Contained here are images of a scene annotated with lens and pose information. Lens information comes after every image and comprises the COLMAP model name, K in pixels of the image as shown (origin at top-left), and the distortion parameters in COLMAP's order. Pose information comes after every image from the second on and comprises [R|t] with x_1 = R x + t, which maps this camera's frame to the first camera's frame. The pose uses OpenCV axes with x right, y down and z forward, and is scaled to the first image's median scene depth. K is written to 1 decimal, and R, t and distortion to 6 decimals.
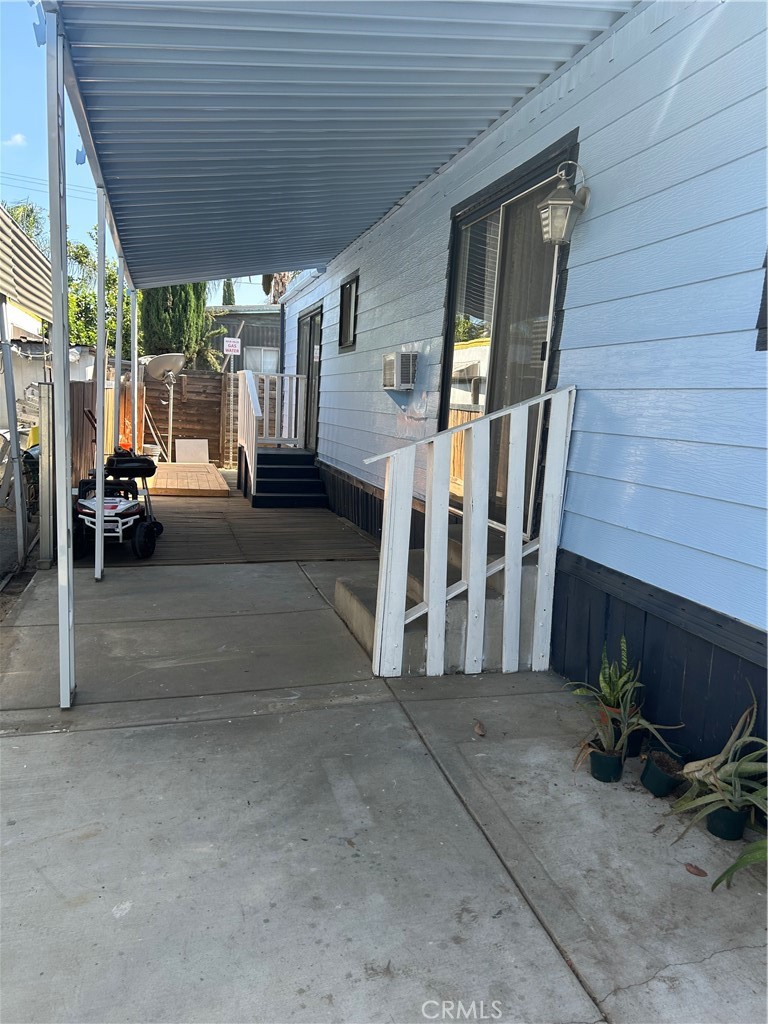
lens RADIAL K [[762.6, 0, 389.1], [0, 762.6, 523.1], [0, 0, 1]] dist [0.077706, -0.157516]
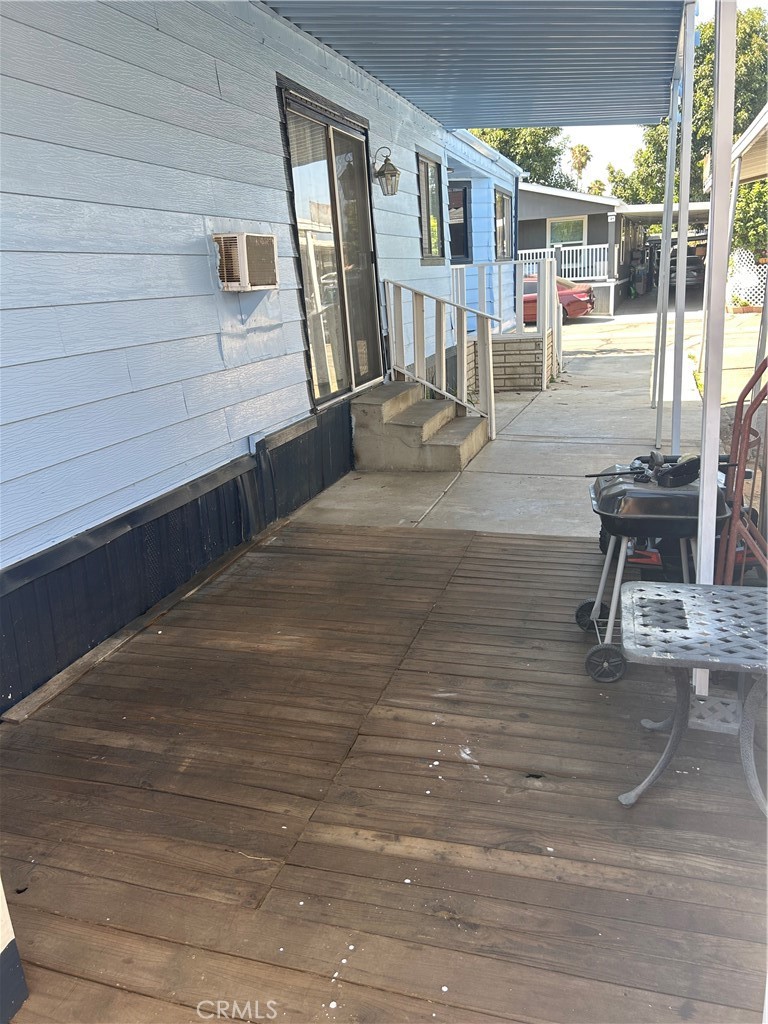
lens RADIAL K [[766.2, 0, 391.5], [0, 766.2, 517.9], [0, 0, 1]] dist [0.076419, -0.117790]
pose [[-0.837857, -0.158383, 0.522409, -0.325665], [0.106075, 0.891507, 0.440414, -0.191756], [-0.535485, 0.424418, -0.730154, 1.028653]]
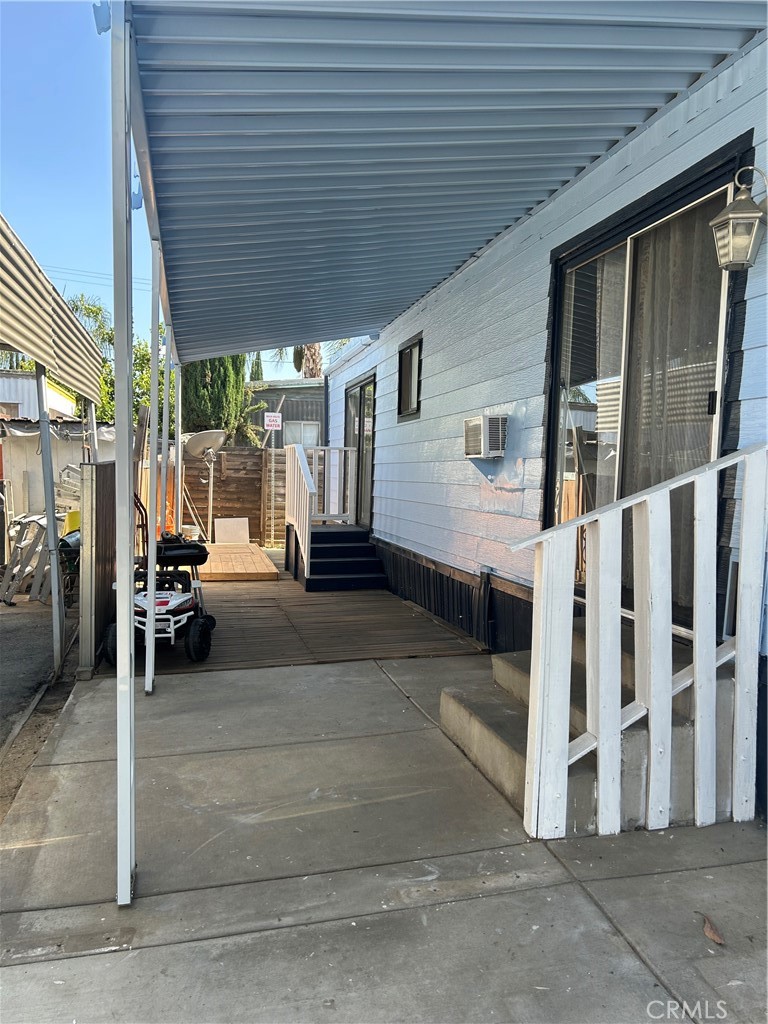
lens RADIAL K [[766.2, 0, 391.5], [0, 766.2, 517.9], [0, 0, 1]] dist [0.076419, -0.117790]
pose [[0.999121, -0.030260, -0.029013, -0.048016], [0.027256, 0.994727, -0.098875, -0.014836], [0.031852, 0.097998, 0.994677, 0.086202]]
